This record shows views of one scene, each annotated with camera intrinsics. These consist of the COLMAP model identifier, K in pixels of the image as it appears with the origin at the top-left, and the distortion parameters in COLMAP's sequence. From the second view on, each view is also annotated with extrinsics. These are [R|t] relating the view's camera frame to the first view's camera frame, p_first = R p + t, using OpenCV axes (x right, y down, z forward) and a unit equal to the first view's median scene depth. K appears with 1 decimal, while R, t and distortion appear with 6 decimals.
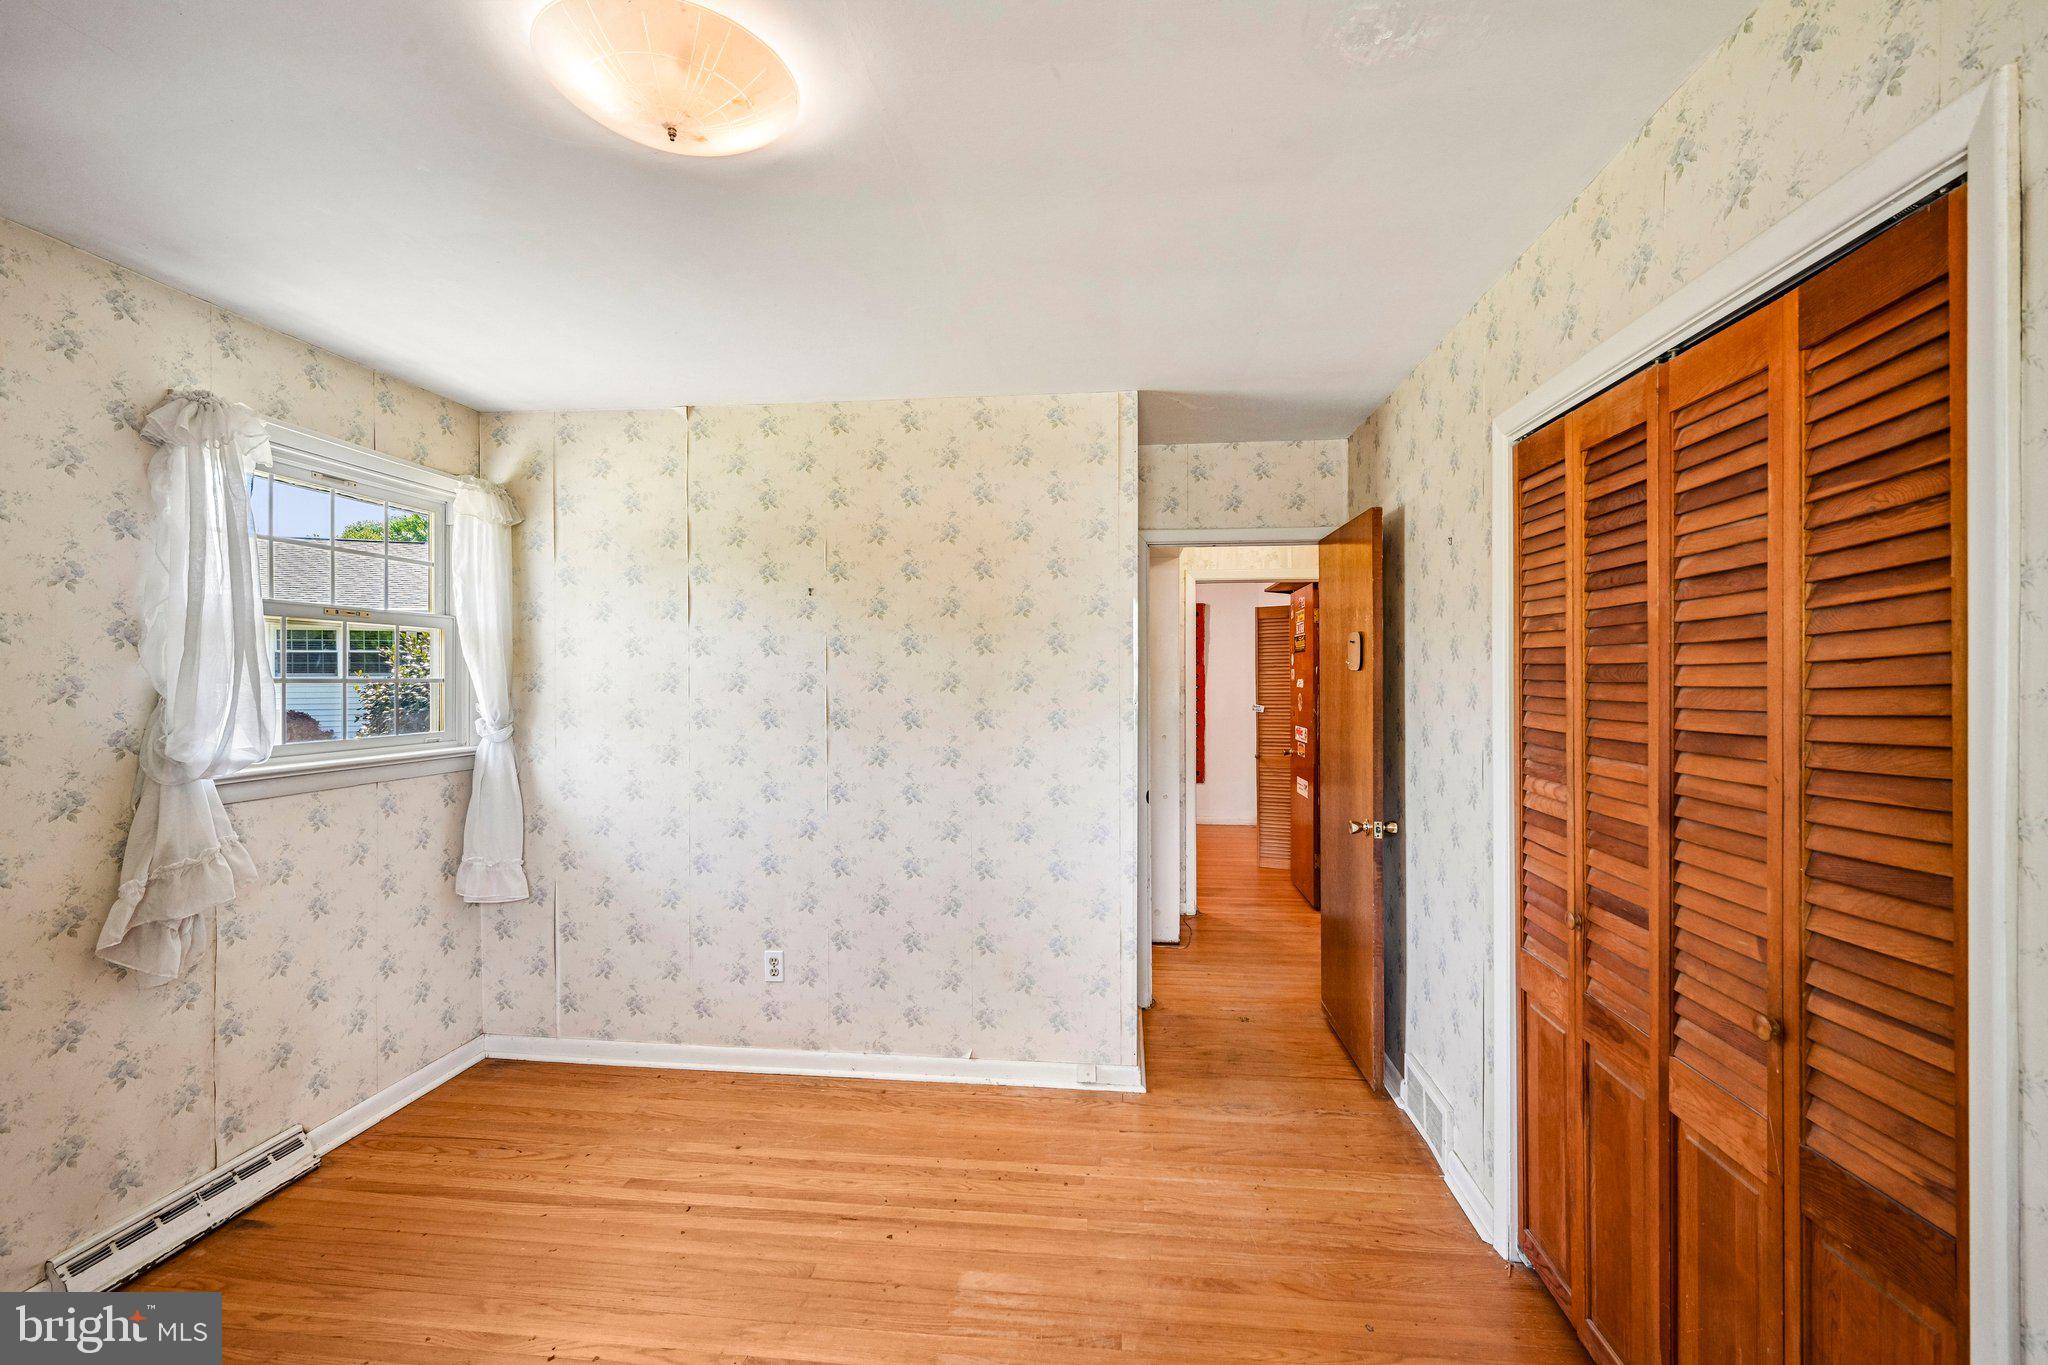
lens RADIAL K [[900.1, 0, 1018.8], [0, 900.1, 686.5], [0, 0, 1]] dist [-0.001271, 0.001457]
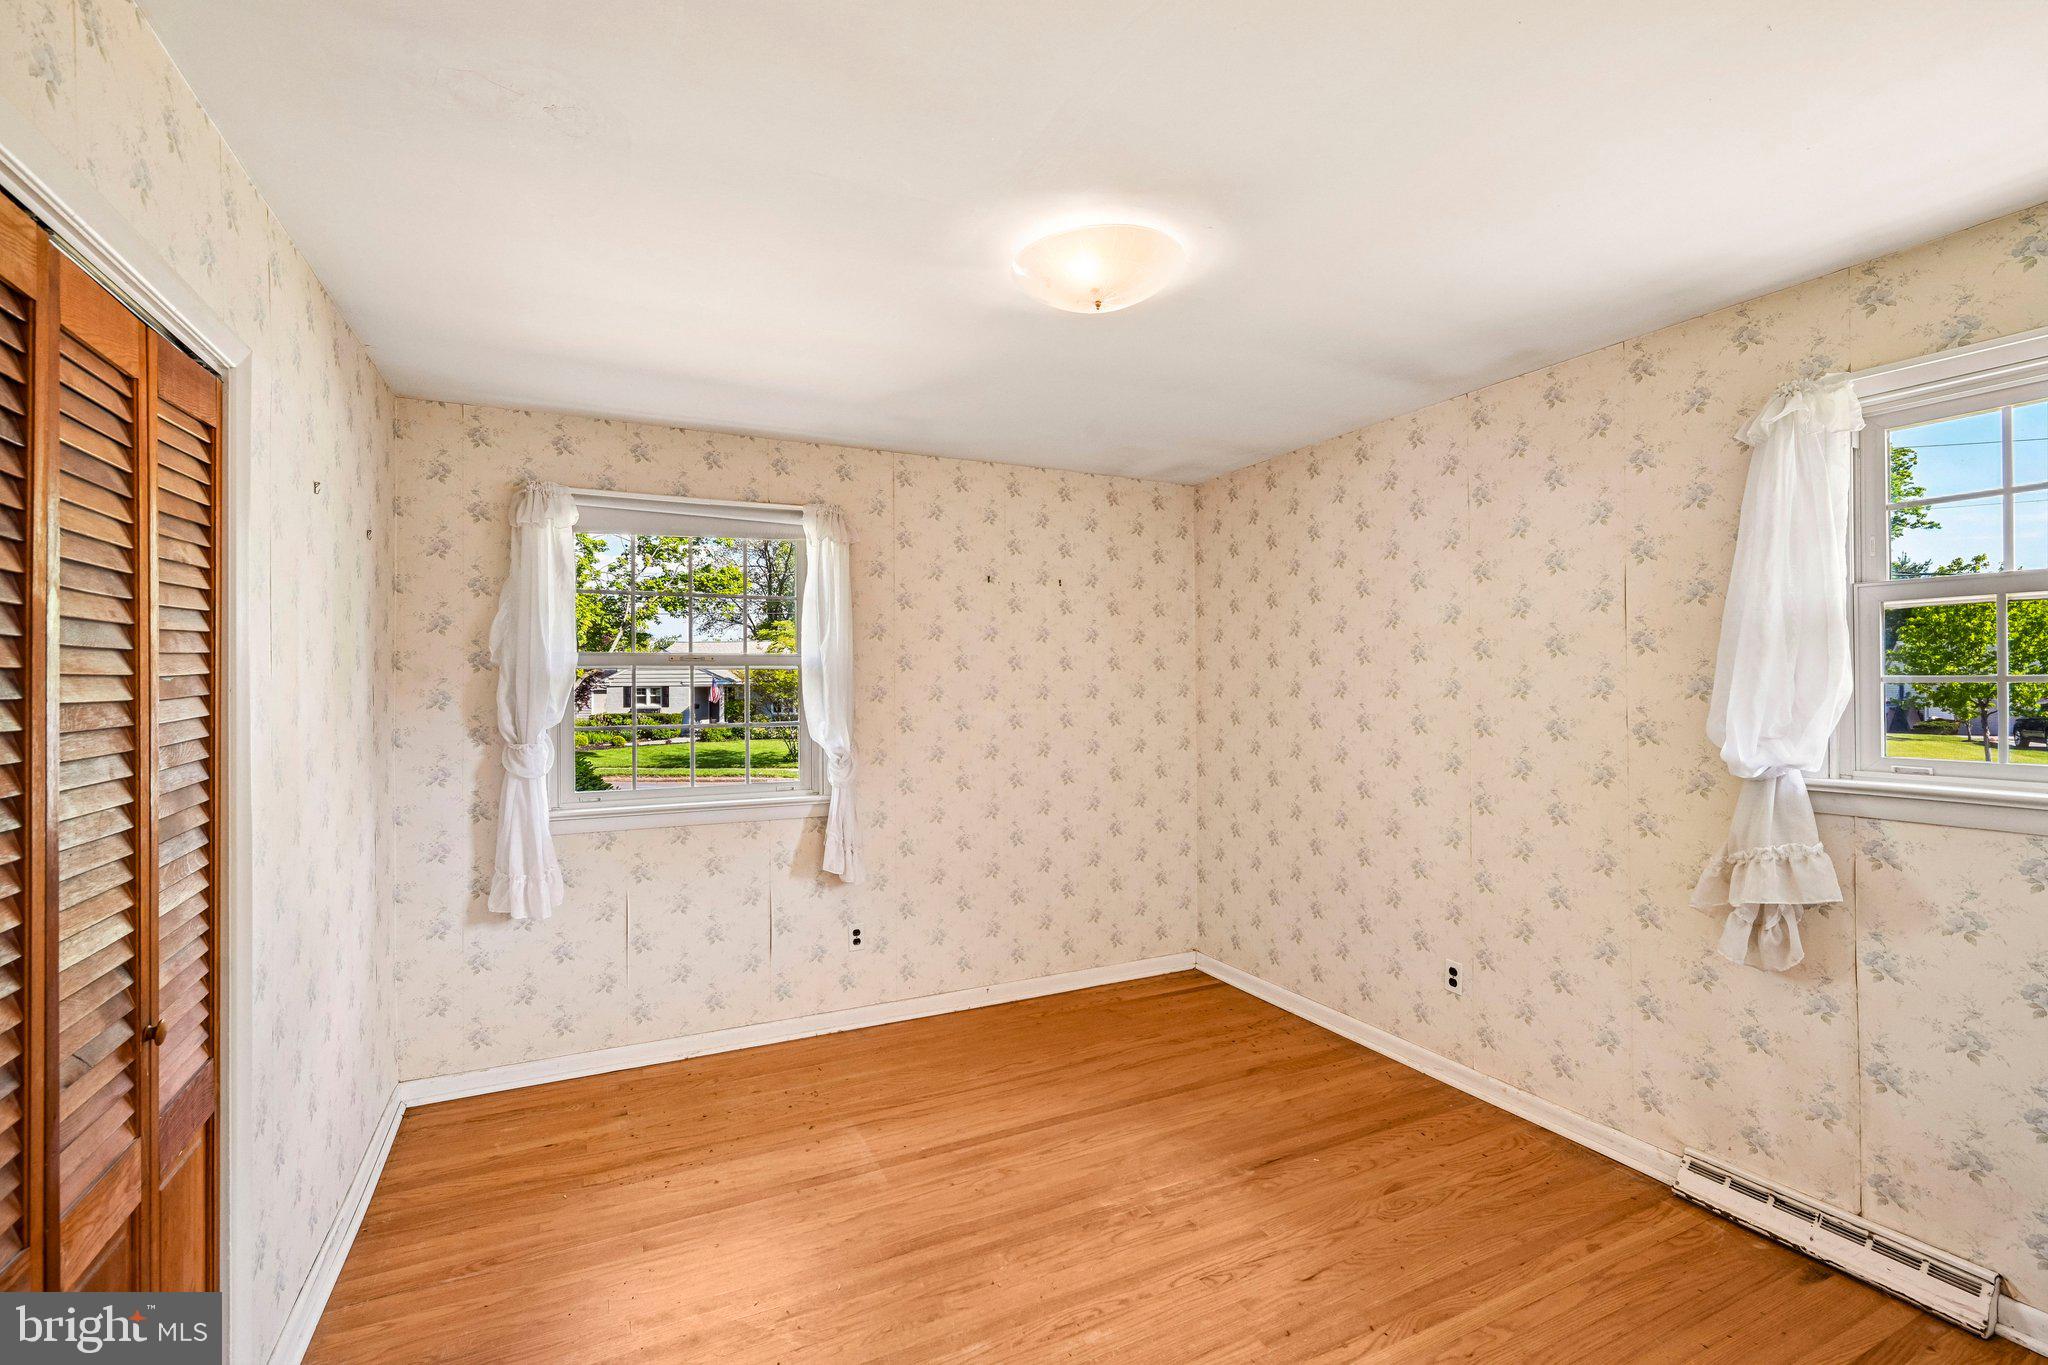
lens RADIAL K [[900.1, 0, 1024.6], [0, 900.1, 680.2], [0, 0, 1]] dist [-0.001271, 0.001457]
pose [[-0.847812, 0.011971, -0.530162, 0.300280], [0.014073, 0.999901, 0.000074, -0.017354], [0.530111, -0.007398, -0.847896, 1.341791]]
